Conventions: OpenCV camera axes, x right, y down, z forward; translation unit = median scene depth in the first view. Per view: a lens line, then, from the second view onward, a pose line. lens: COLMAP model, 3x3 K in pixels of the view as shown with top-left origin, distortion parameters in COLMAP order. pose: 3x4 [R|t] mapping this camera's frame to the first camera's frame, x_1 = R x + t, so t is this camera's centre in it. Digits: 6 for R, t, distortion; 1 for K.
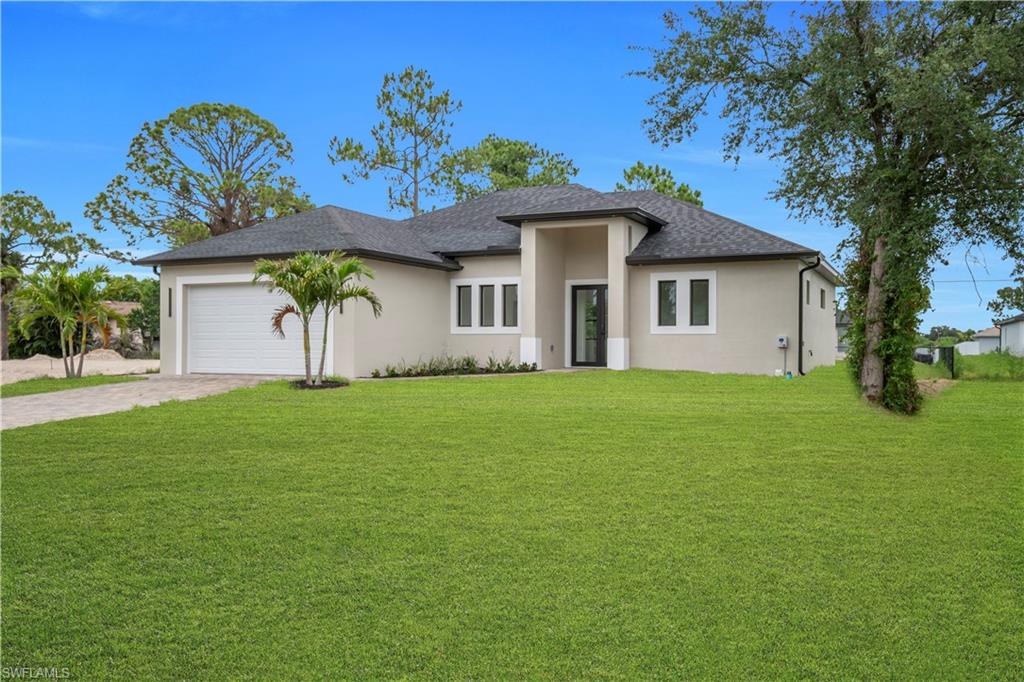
lens RADIAL K [[843.7, 0, 512.0], [0, 843.7, 341.0], [0, 0, 1]] dist [0.049258, 0.012465]
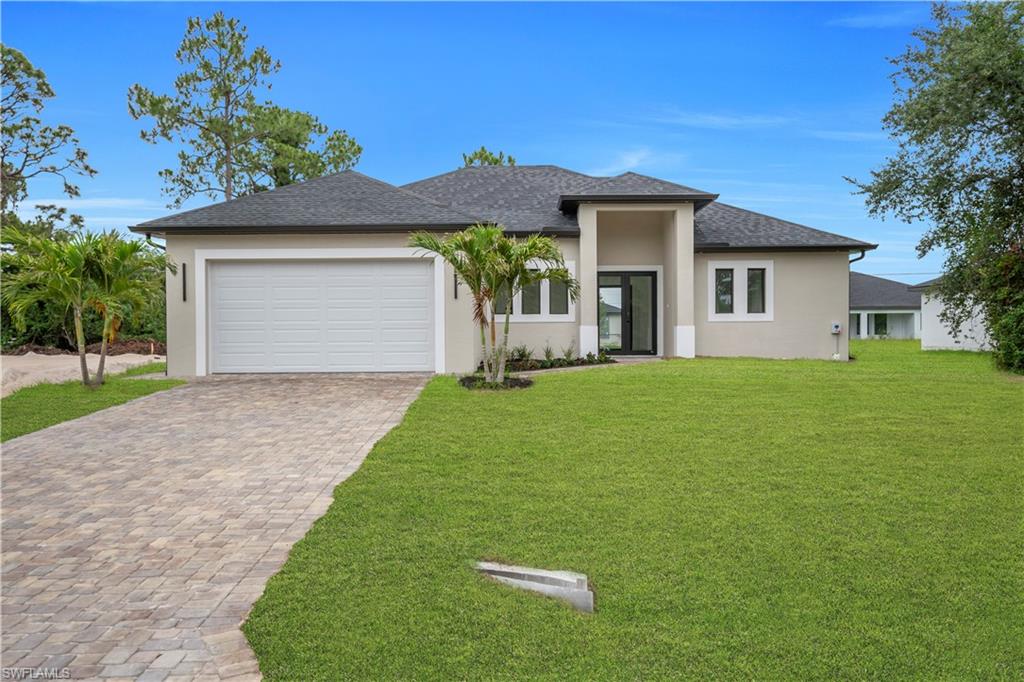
lens RADIAL K [[843.7, 0, 512.0], [0, 843.7, 341.0], [0, 0, 1]] dist [0.049258, 0.012465]
pose [[0.905769, -0.012830, 0.423577, -0.476226], [0.008215, 0.999885, 0.012719, 0.000049], [-0.423692, -0.008041, 0.905771, 0.189721]]
